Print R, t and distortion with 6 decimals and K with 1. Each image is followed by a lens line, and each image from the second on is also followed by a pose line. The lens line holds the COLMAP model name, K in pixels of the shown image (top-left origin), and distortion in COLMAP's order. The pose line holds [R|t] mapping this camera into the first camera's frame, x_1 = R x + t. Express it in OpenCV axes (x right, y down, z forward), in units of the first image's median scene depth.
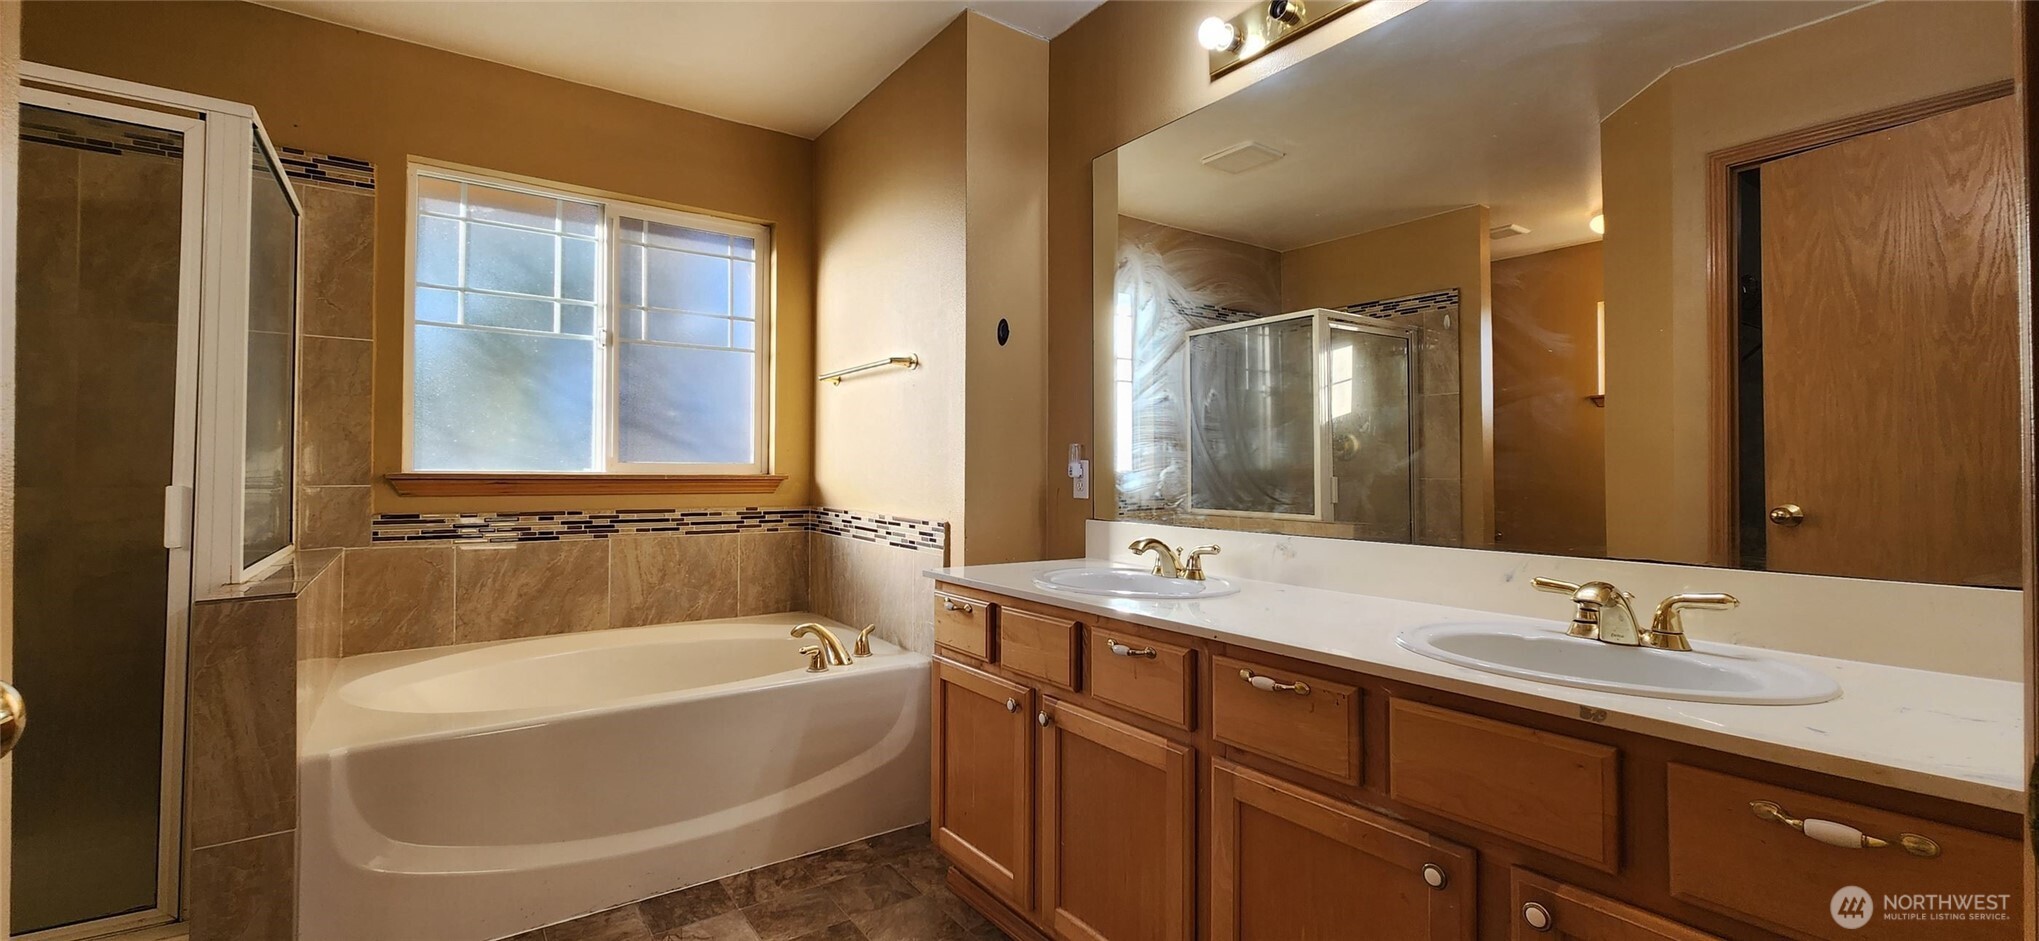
lens RADIAL K [[828.0, 0, 1018.8], [0, 828.0, 464.2], [0, 0, 1]] dist [0.001789, -0.001090]
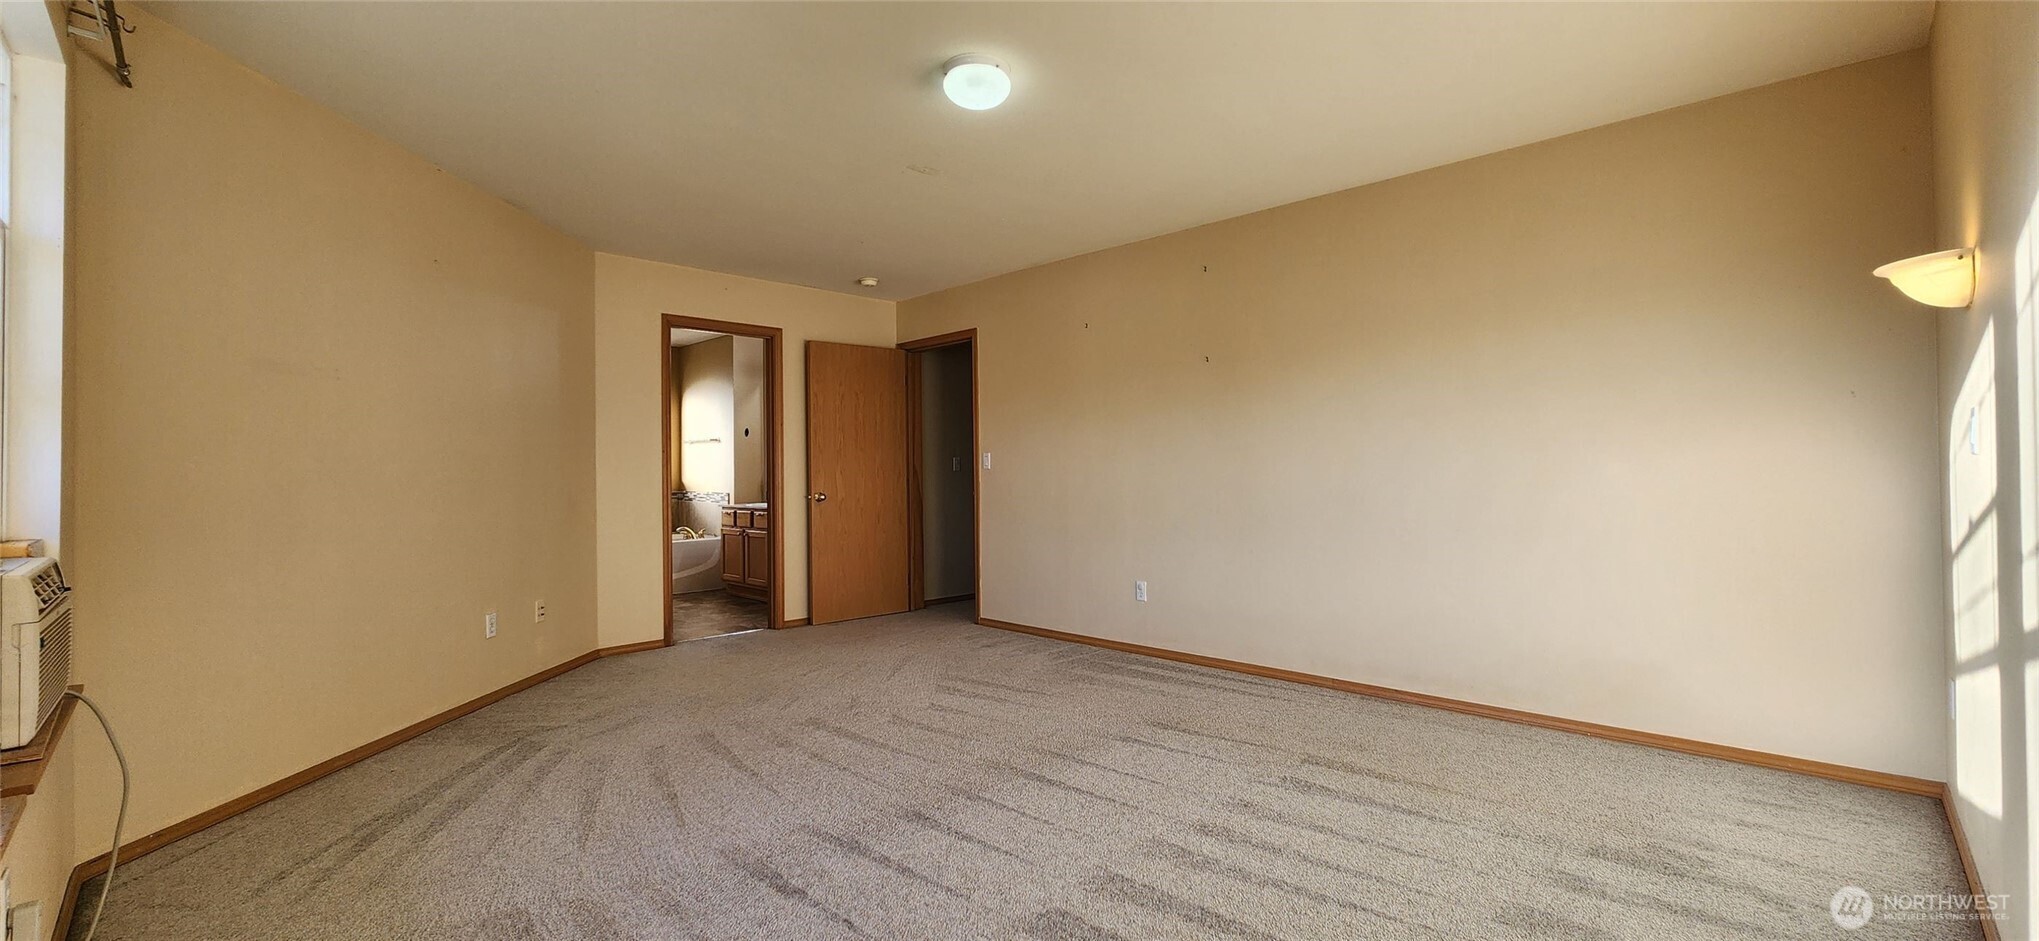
lens RADIAL K [[828.0, 0, 1020.3], [0, 828.0, 474.9], [0, 0, 1]] dist [0.001789, -0.001090]
pose [[0.986257, -0.004956, 0.165143, 0.486716], [0.004945, 0.999988, 0.000476, 0.008443], [-0.165143, 0.000347, 0.986270, -2.279248]]
